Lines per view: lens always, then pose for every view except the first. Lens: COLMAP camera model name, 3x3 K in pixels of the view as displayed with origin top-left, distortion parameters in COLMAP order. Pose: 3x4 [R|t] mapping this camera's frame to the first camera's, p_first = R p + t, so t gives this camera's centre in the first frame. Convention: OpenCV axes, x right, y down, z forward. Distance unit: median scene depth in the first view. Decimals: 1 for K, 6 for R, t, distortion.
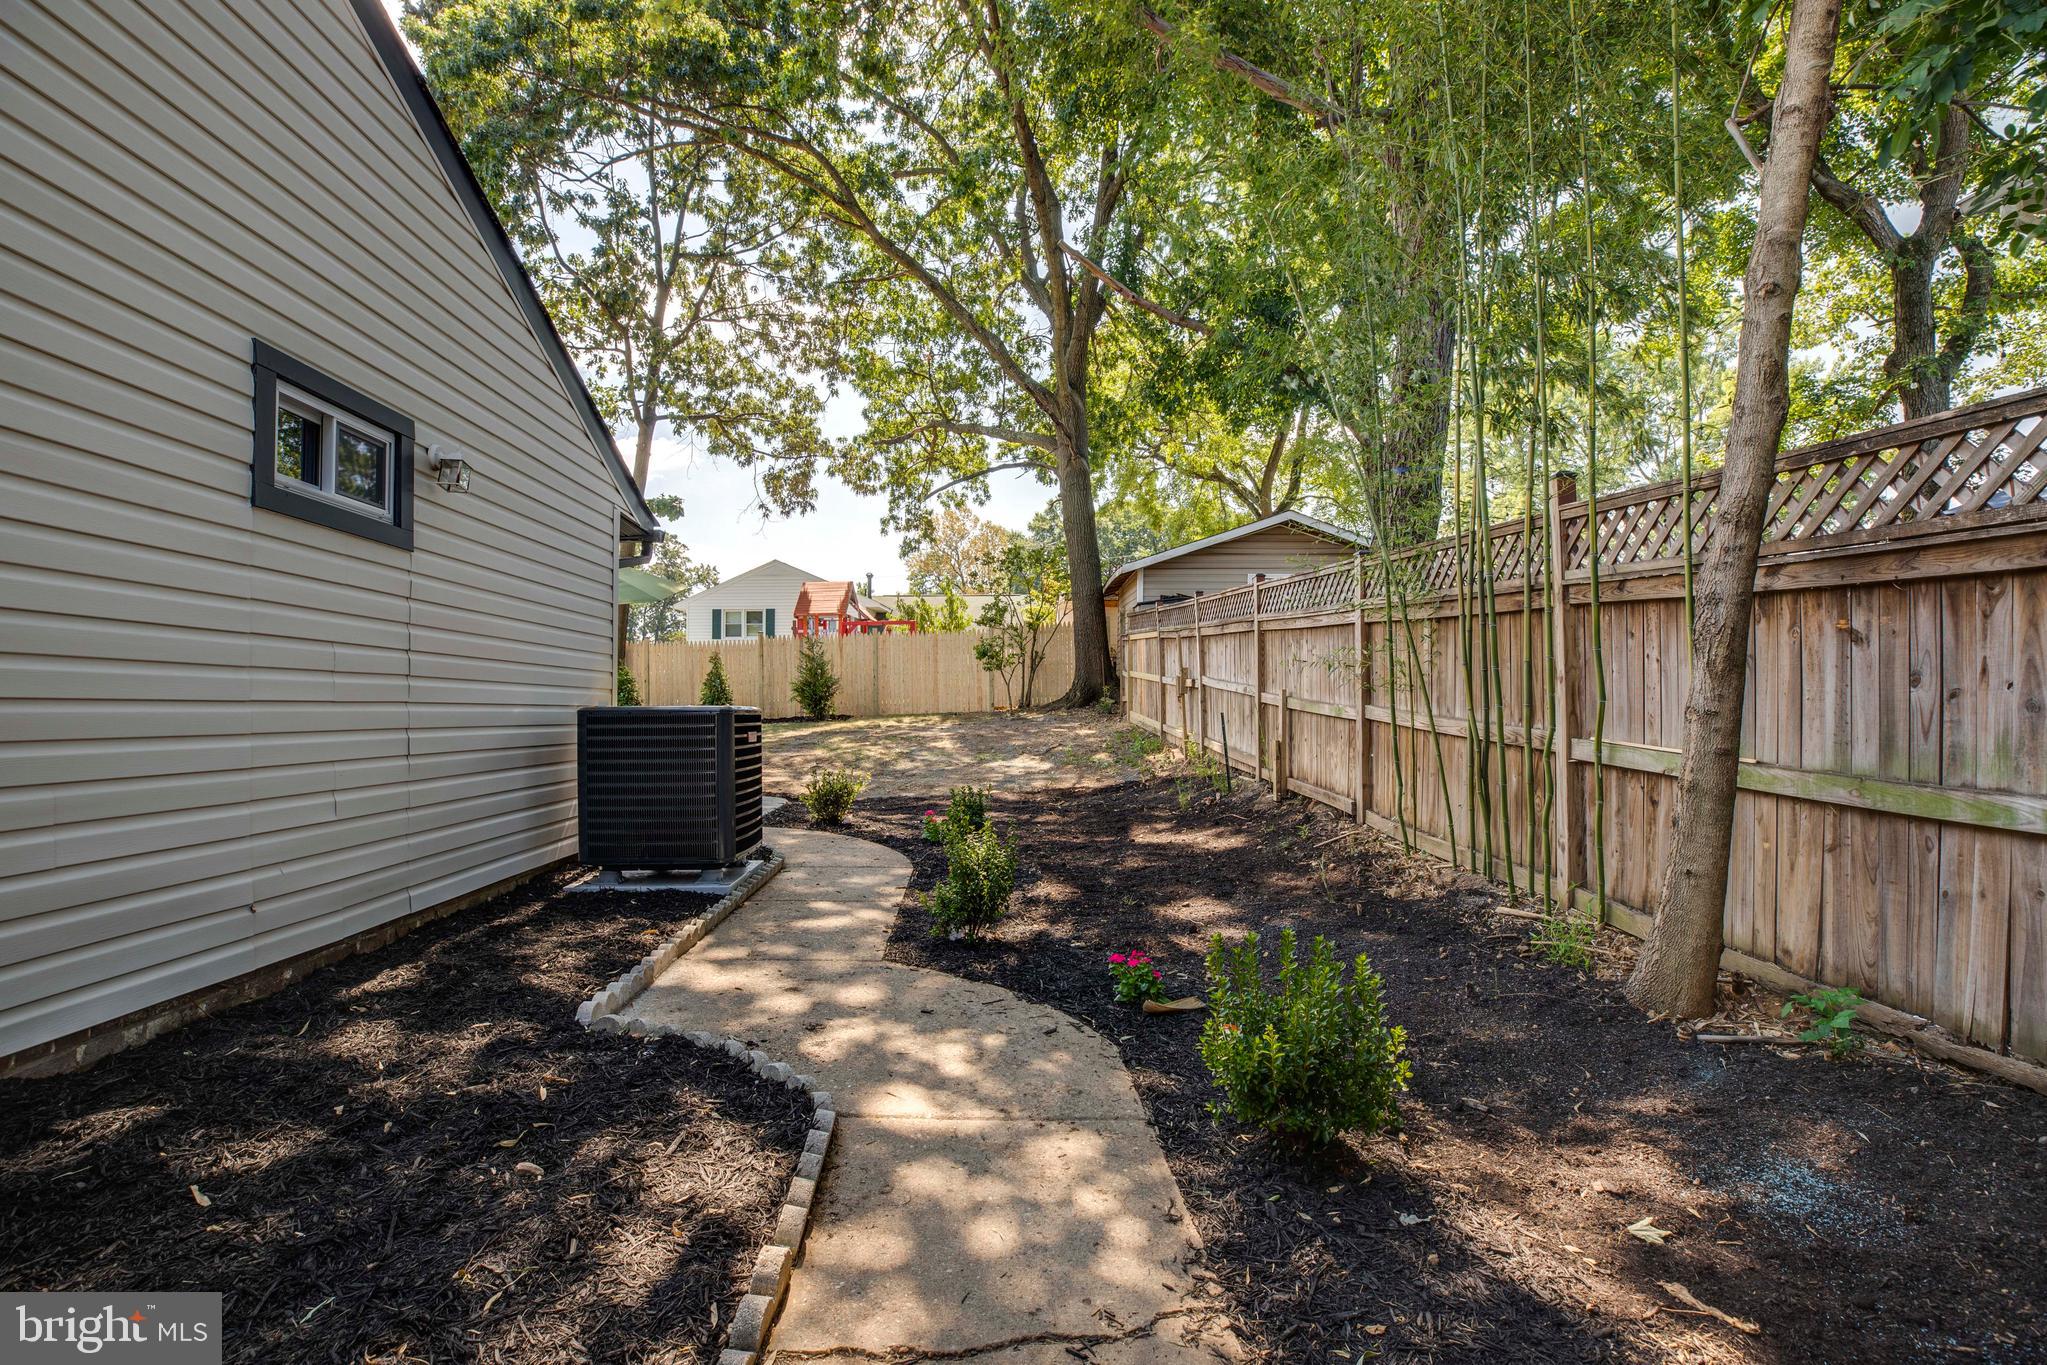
lens RADIAL K [[989.5, 0, 1030.6], [0, 989.5, 705.0], [0, 0, 1]] dist [-0.045528, 0.017625]
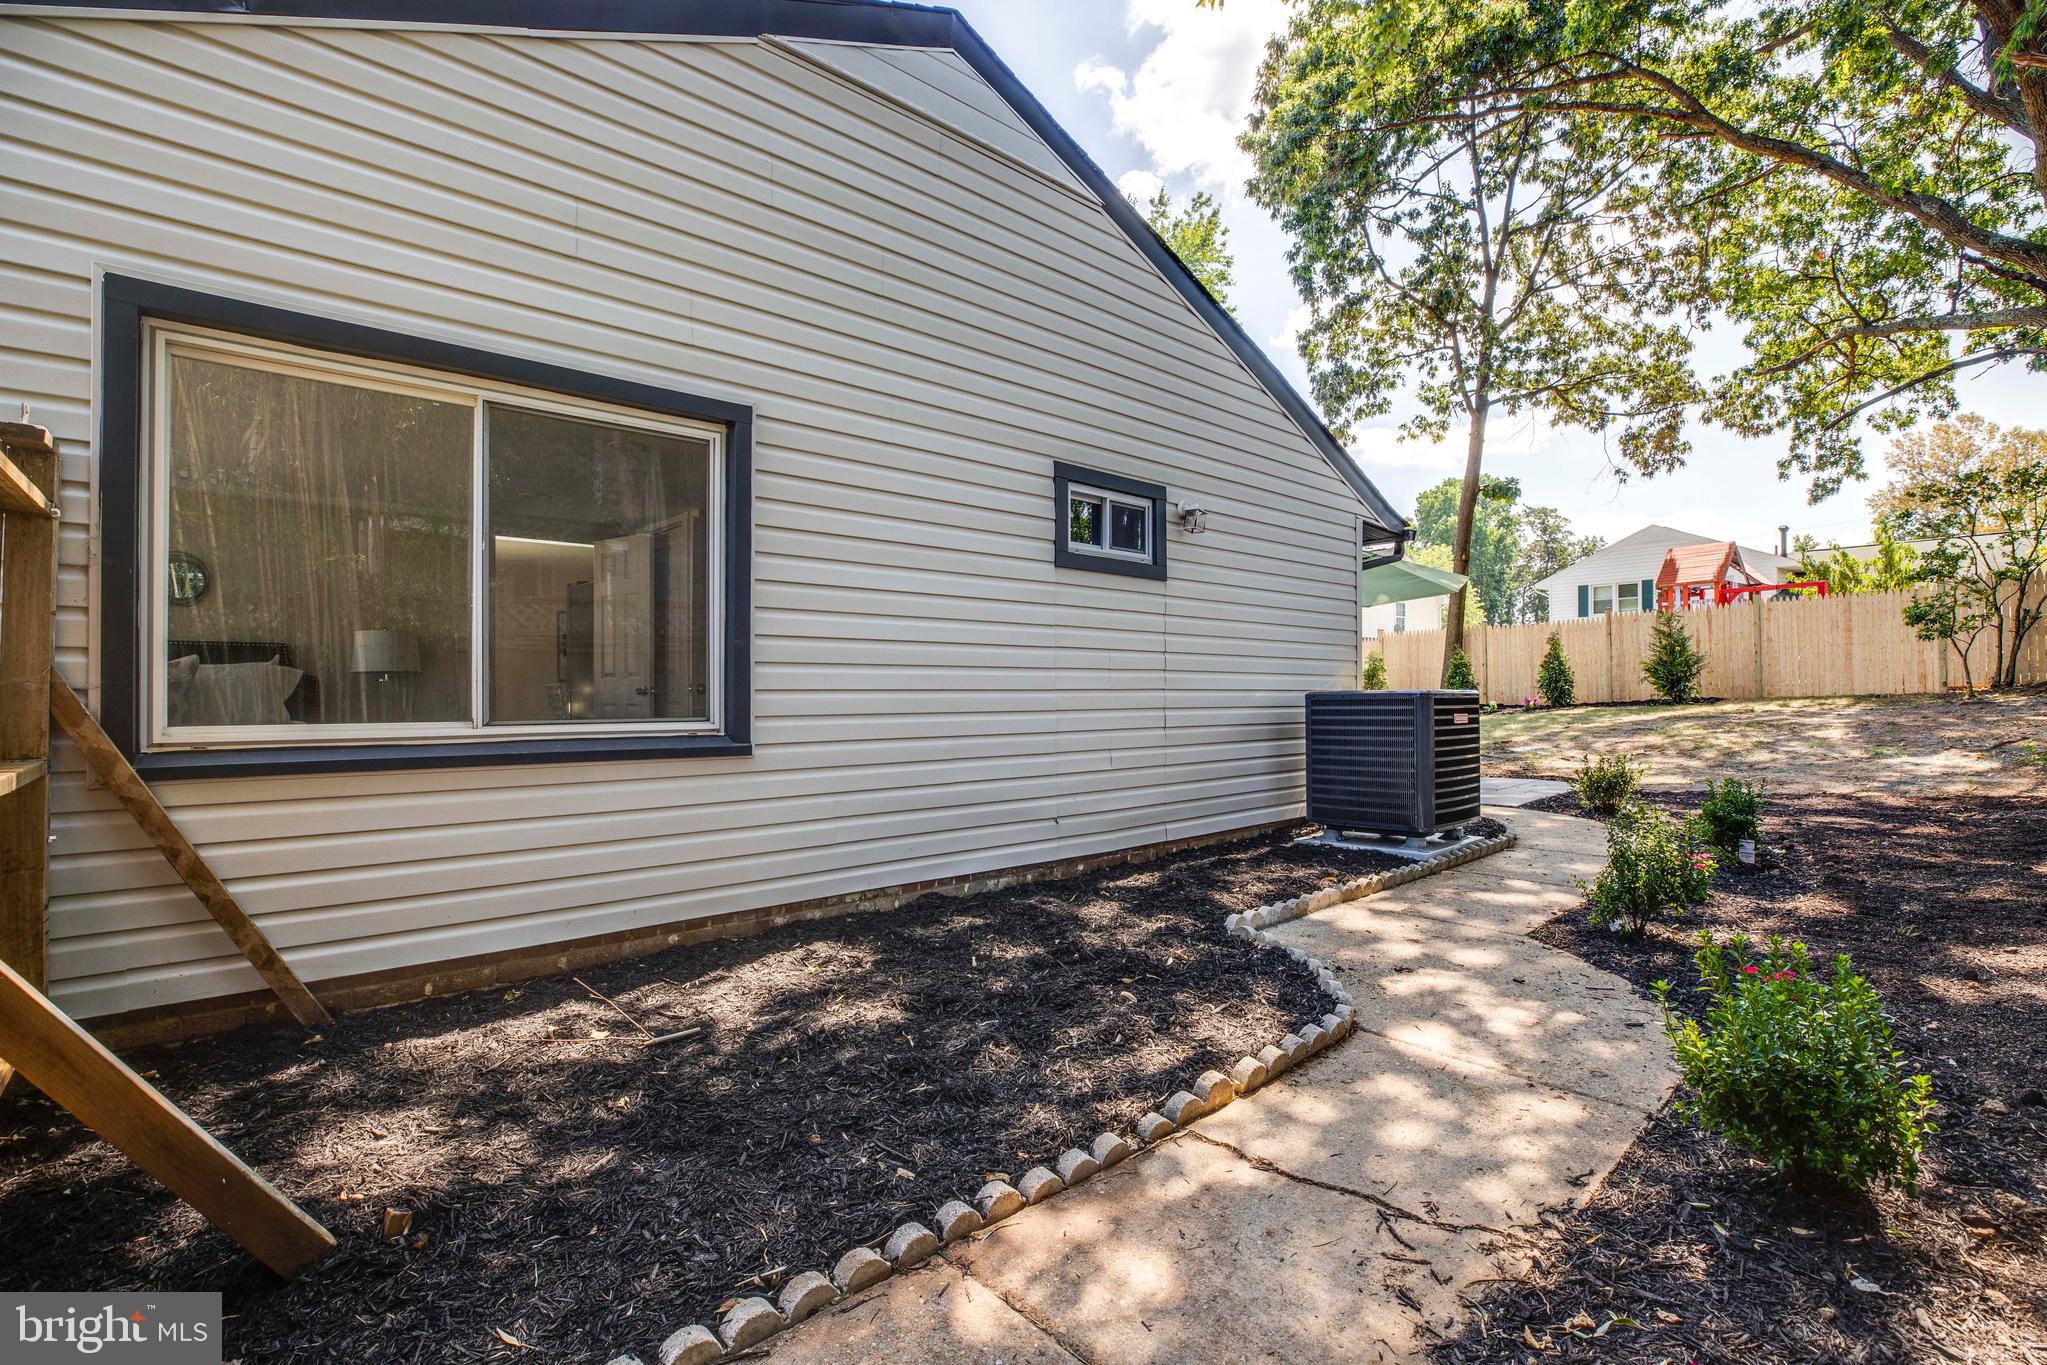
lens RADIAL K [[975.0, 0, 1023.5], [0, 975.0, 682.5], [0, 0, 1]] dist [-0.017441, 0.001336]
pose [[0.650050, -0.013562, -0.759770, 0.063977], [0.008975, 0.999908, -0.010169, -0.000024], [0.759839, -0.000208, 0.650112, -0.013619]]
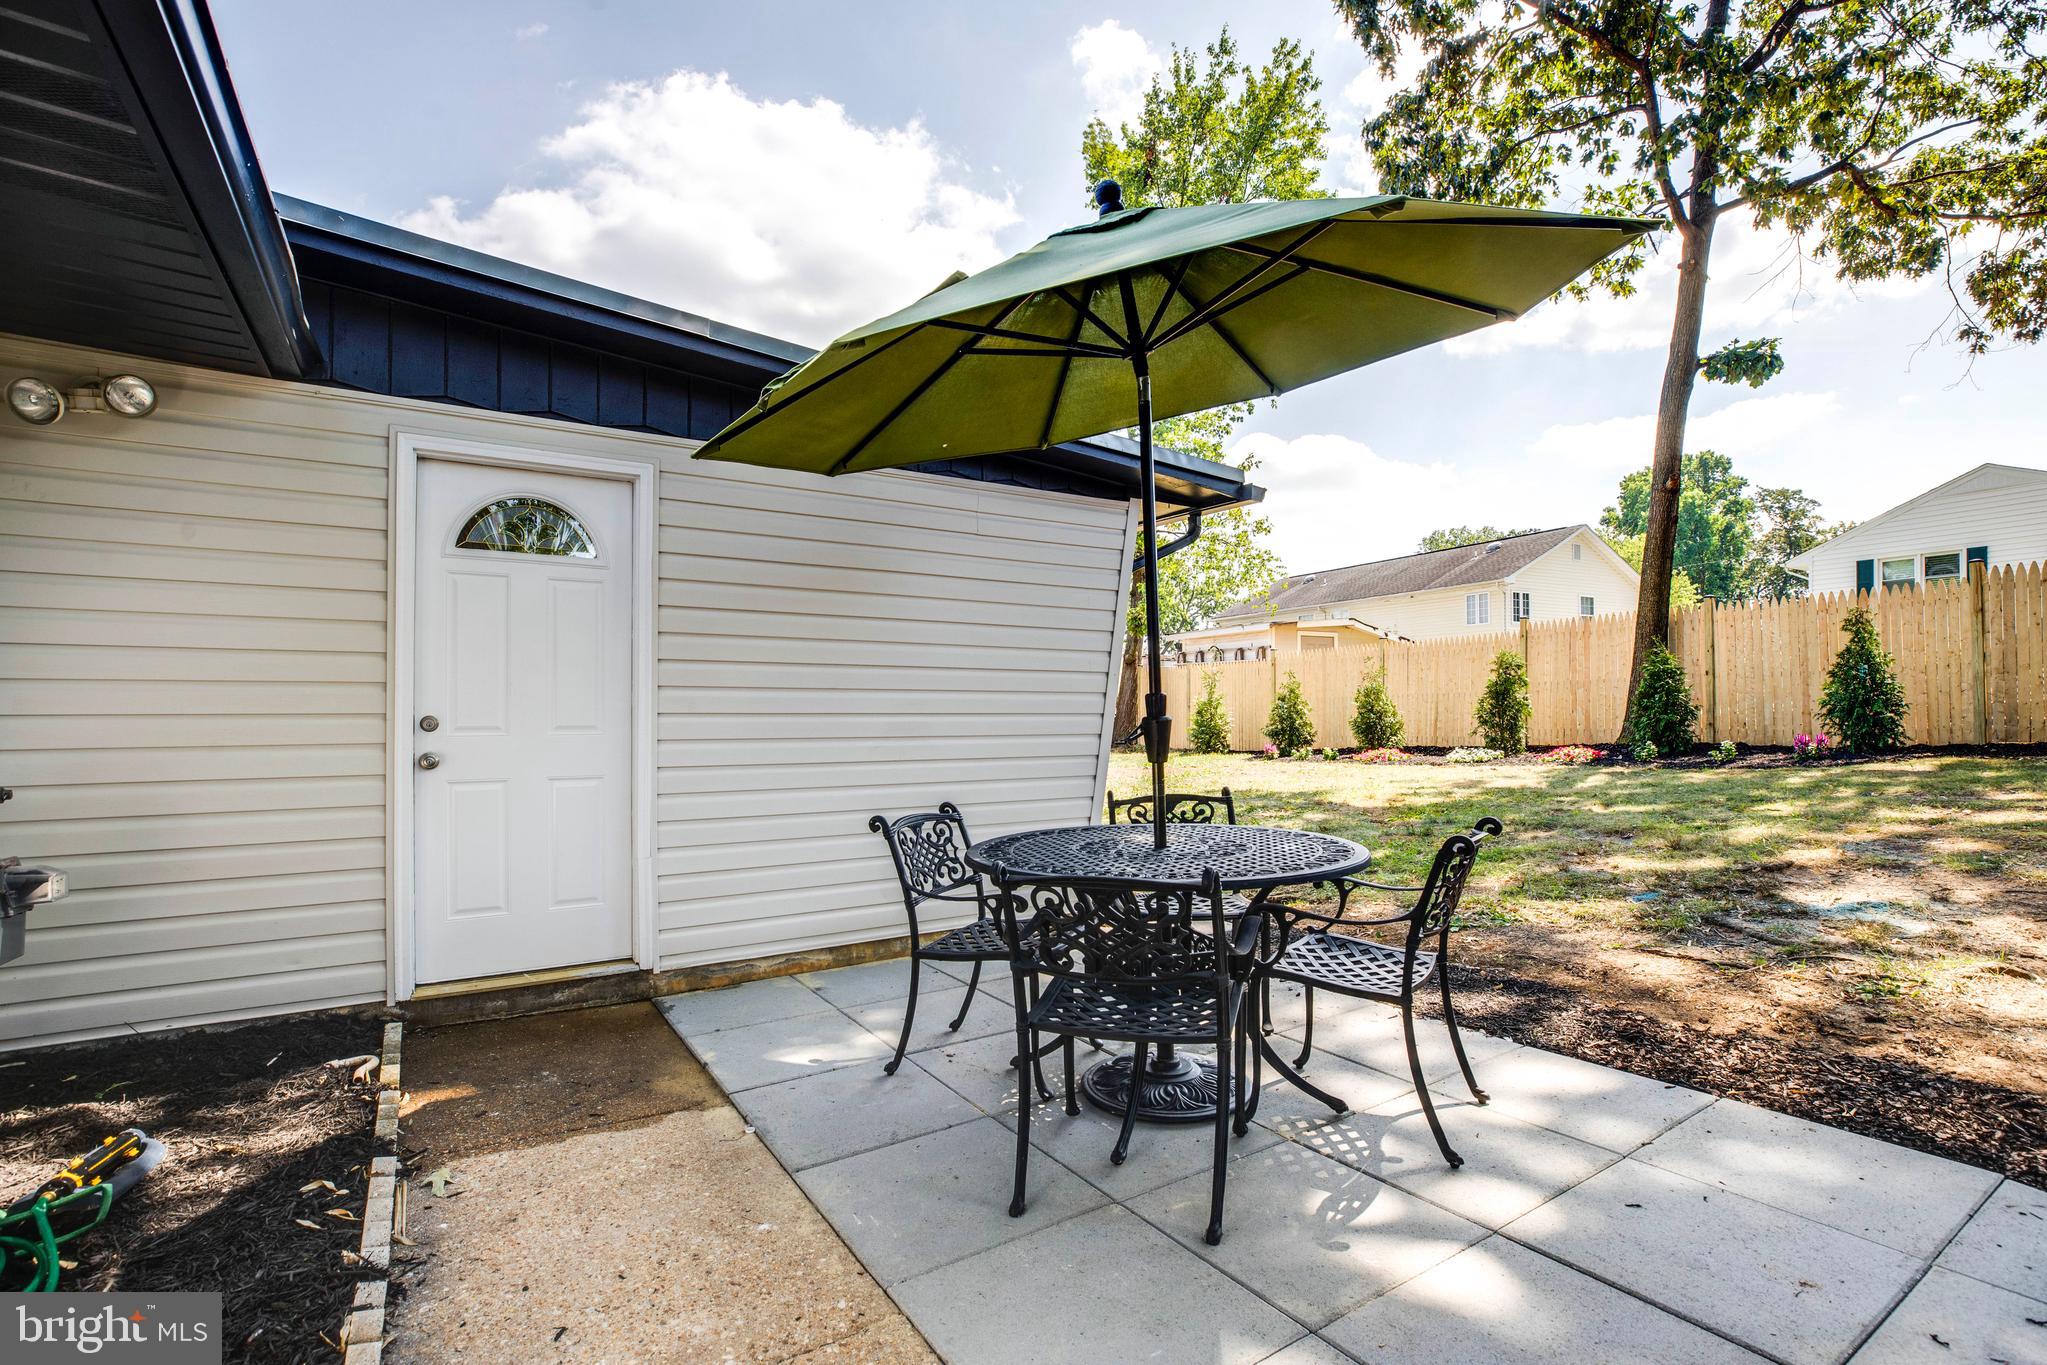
lens RADIAL K [[943.8, 0, 1042.7], [0, 943.8, 698.5], [0, 0, 1]] dist [-0.045253, 0.016196]
pose [[0.504898, -0.010468, -0.863115, -0.127574], [0.005131, 0.999945, -0.009127, -0.006520], [0.863164, 0.000180, 0.504924, 0.410781]]
